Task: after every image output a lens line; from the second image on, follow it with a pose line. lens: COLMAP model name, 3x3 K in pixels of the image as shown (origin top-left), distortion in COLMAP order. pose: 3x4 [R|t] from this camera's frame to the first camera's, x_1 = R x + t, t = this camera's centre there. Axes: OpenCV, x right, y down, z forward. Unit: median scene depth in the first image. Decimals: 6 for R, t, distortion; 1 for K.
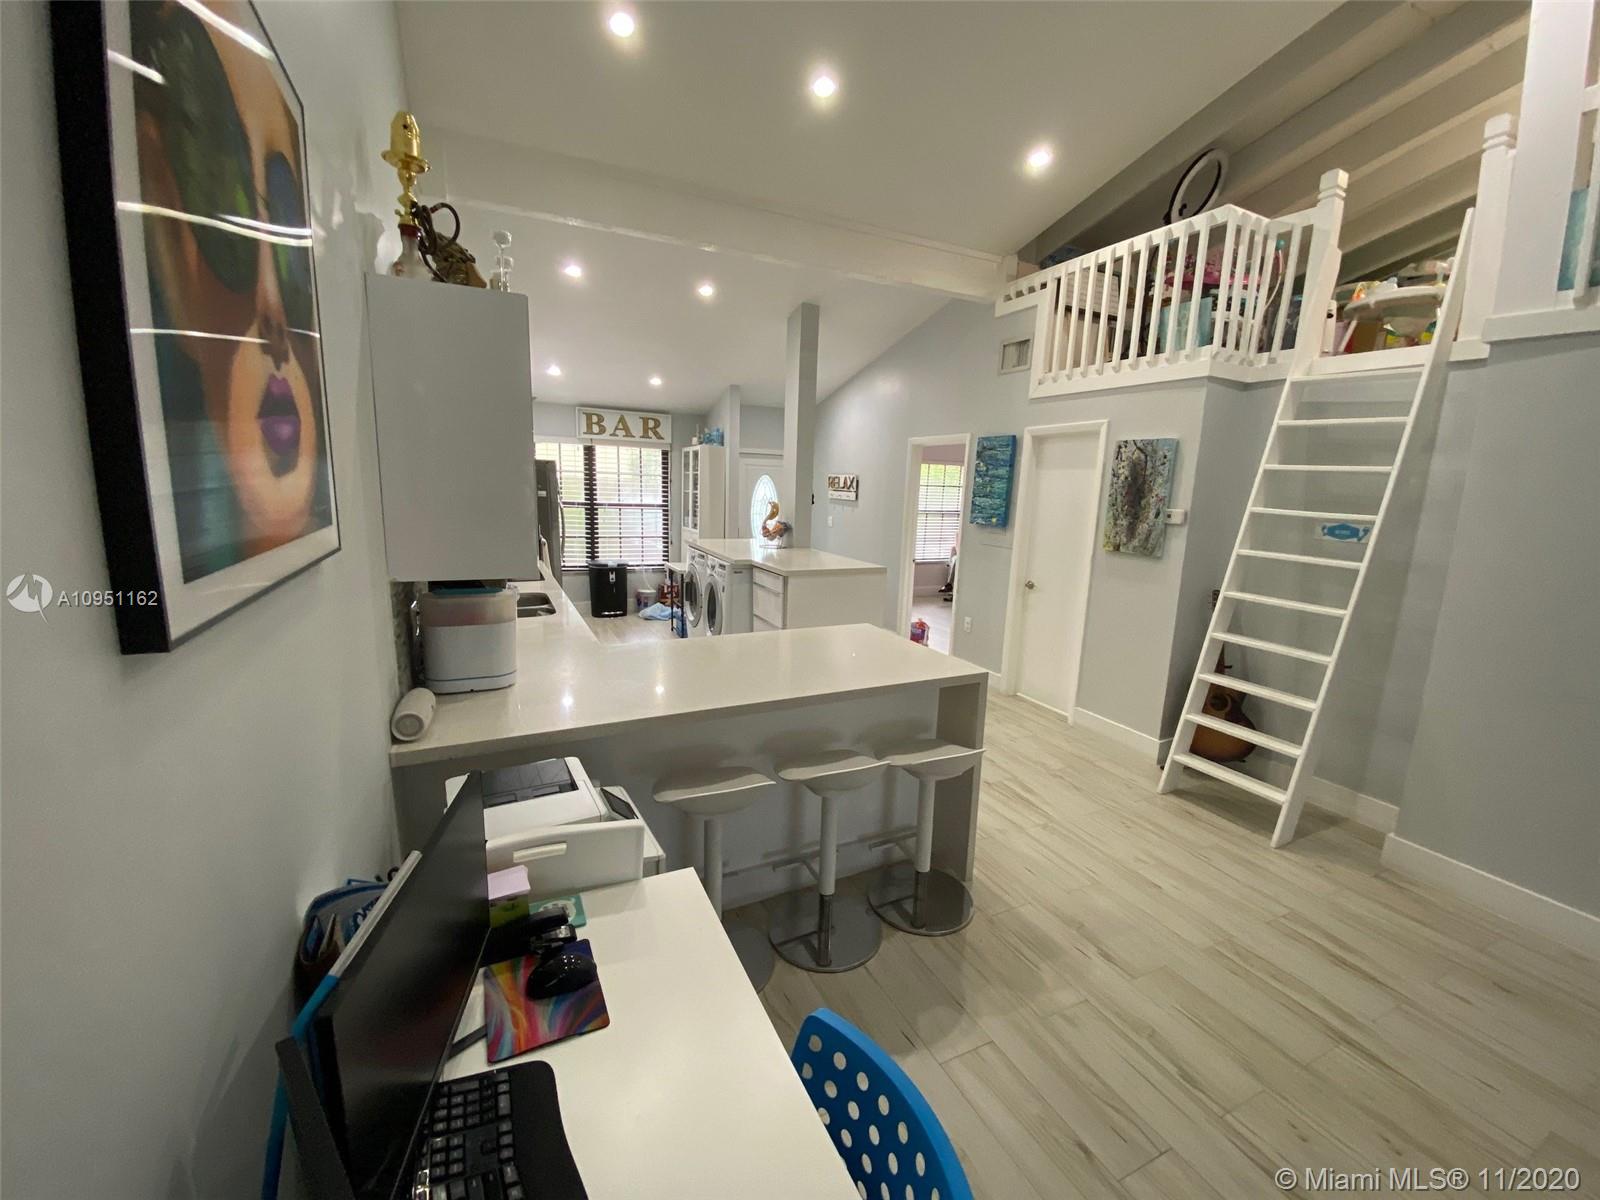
lens RADIAL K [[642.4, 0, 803.7], [0, 642.4, 600.0], [0, 0, 1]] dist [0.032235, -0.027353]
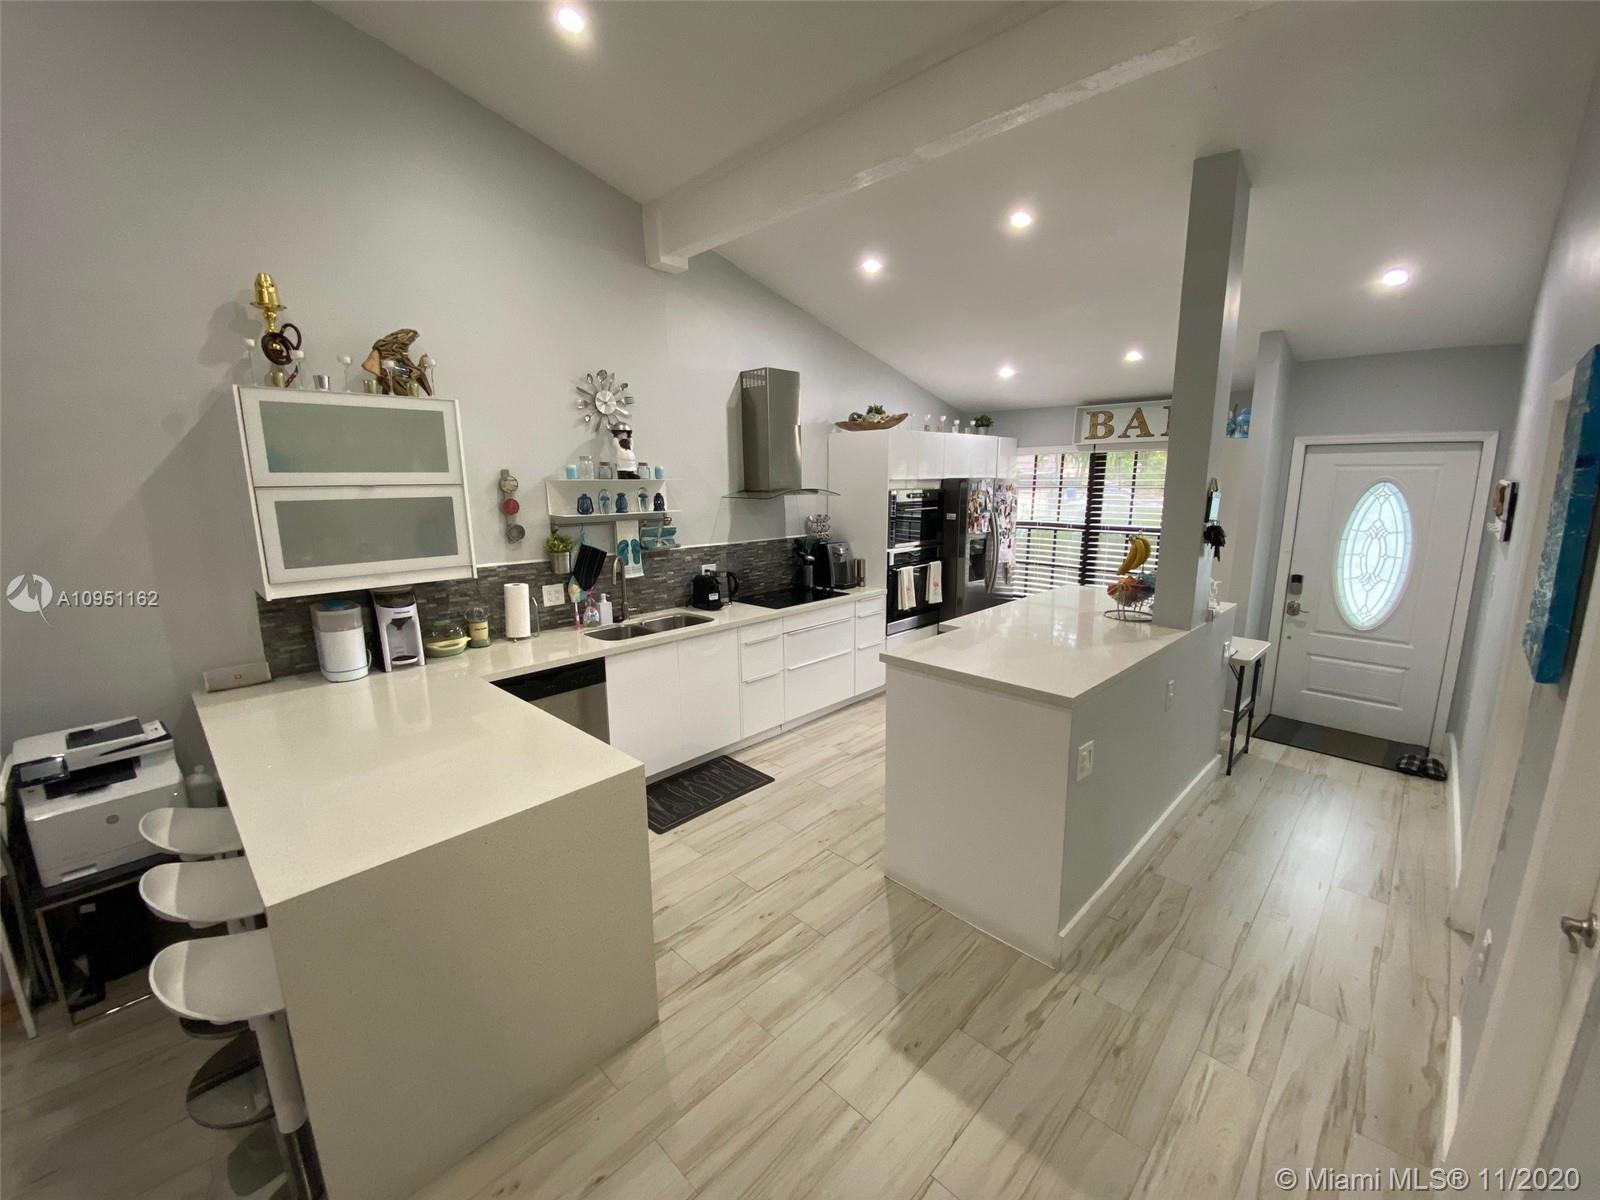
lens RADIAL K [[642.4, 0, 803.7], [0, 642.4, 600.0], [0, 0, 1]] dist [0.032235, -0.027353]
pose [[0.341427, 0.143748, -0.928851, 0.563839], [-0.151523, 0.983728, 0.096543, -0.158668], [0.927614, 0.107780, 0.357653, 0.756057]]
